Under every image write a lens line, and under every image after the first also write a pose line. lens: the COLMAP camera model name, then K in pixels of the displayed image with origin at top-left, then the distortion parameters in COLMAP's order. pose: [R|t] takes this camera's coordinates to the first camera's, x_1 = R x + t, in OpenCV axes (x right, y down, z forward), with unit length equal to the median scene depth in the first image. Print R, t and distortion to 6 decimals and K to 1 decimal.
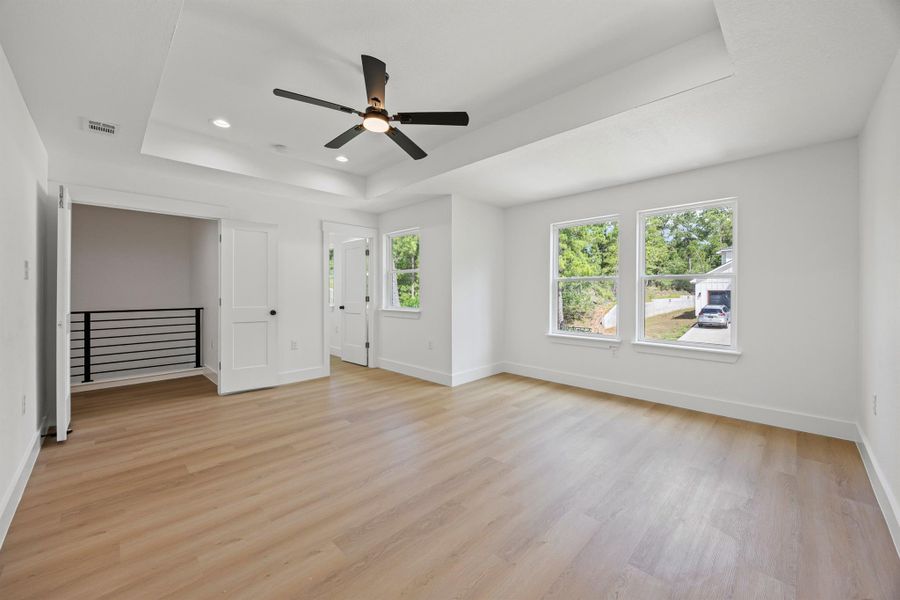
lens RADIAL K [[346.1, 0, 451.8], [0, 346.1, 294.1], [0, 0, 1]] dist [0.000856, 0.000392]
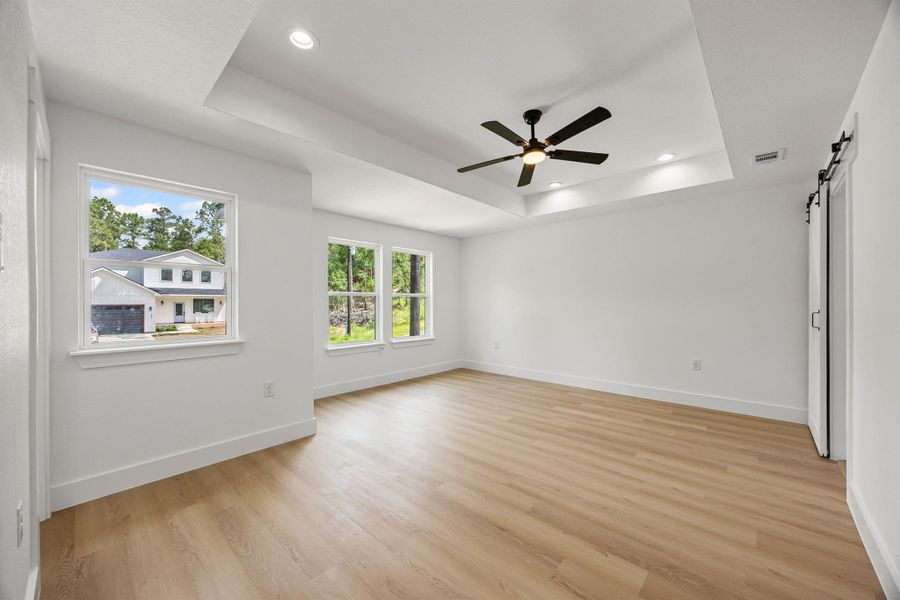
lens RADIAL K [[346.1, 0, 444.5], [0, 346.1, 304.8], [0, 0, 1]] dist [0.000856, 0.000392]
pose [[-0.031593, 0.002816, 0.999497, -1.113643], [0.009654, 0.999950, -0.002512, -0.004871], [-0.999454, 0.009570, -0.031618, 1.107216]]
